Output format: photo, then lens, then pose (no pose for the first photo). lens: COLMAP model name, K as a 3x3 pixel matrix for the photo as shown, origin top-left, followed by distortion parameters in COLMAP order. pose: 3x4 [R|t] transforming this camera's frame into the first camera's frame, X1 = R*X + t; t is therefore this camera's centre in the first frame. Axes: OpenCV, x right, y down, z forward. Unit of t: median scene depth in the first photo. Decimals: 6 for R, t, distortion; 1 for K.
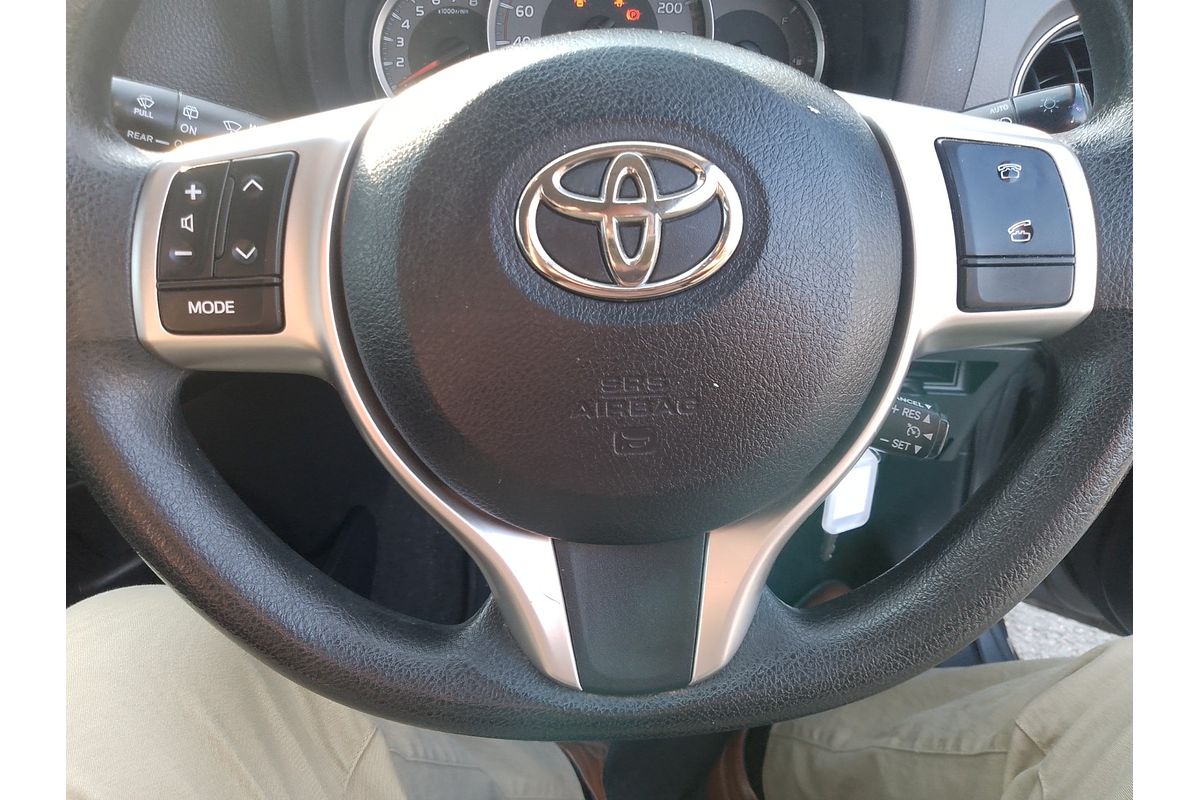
lens RADIAL K [[831.9, 0, 603.6], [0, 831.9, 388.0], [0, 0, 1]] dist [0.002929, -0.001239]
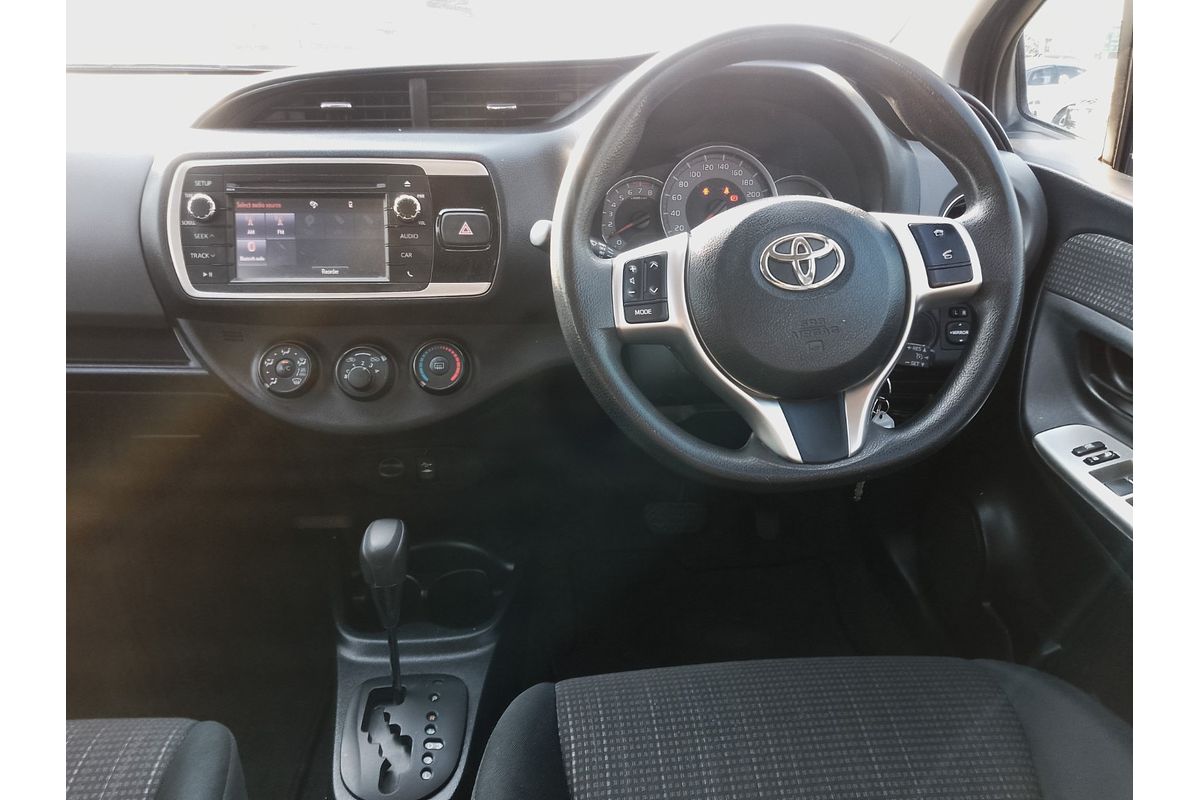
lens RADIAL K [[830.5, 0, 594.8], [0, 830.5, 399.9], [0, 0, 1]] dist [0.068551, -0.133971]
pose [[0.992869, -0.104721, 0.056967, -0.787191], [0.114738, 0.969128, -0.218235, 0.698133], [-0.032354, 0.223215, 0.974232, -1.402504]]
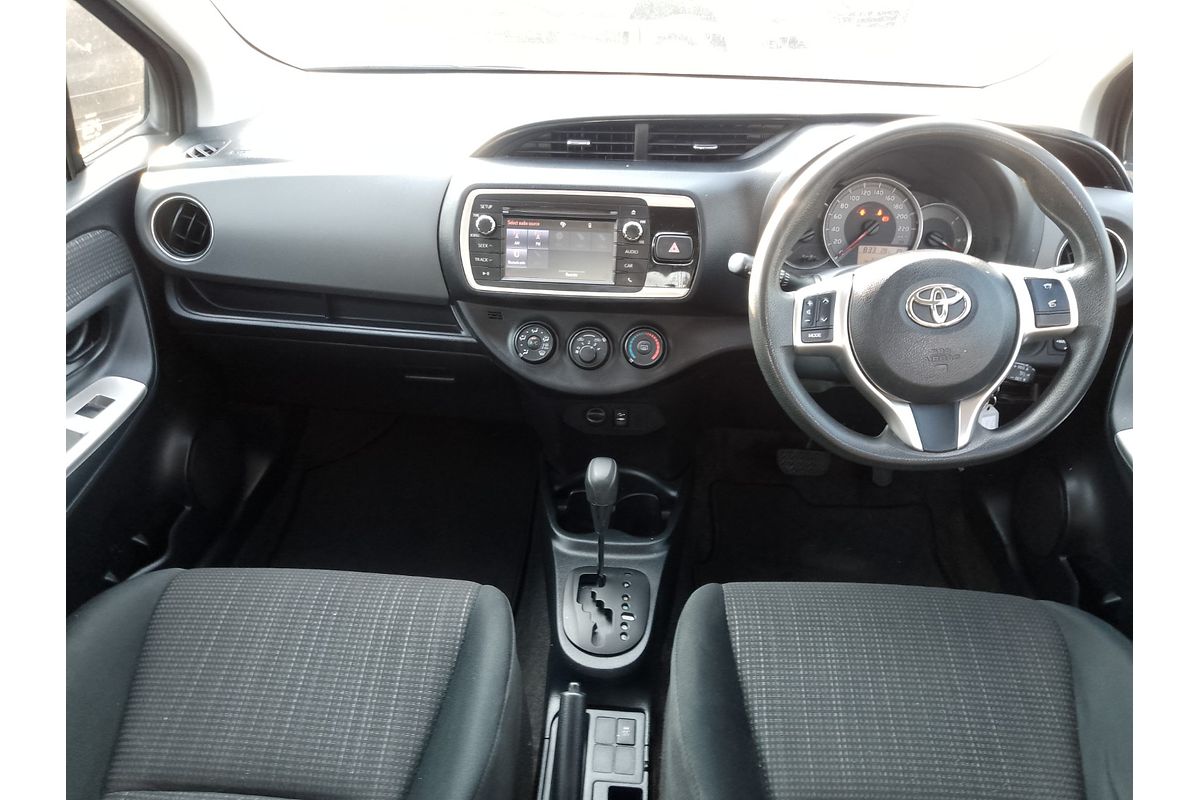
lens RADIAL K [[848.4, 0, 564.9], [0, 848.4, 396.5], [0, 0, 1]] dist [-0.001230, -0.007378]
pose [[0.994735, -0.037067, -0.095540, -1.187219], [0.025905, 0.992967, -0.115521, 0.547725], [0.099150, 0.112438, 0.988700, -2.626605]]
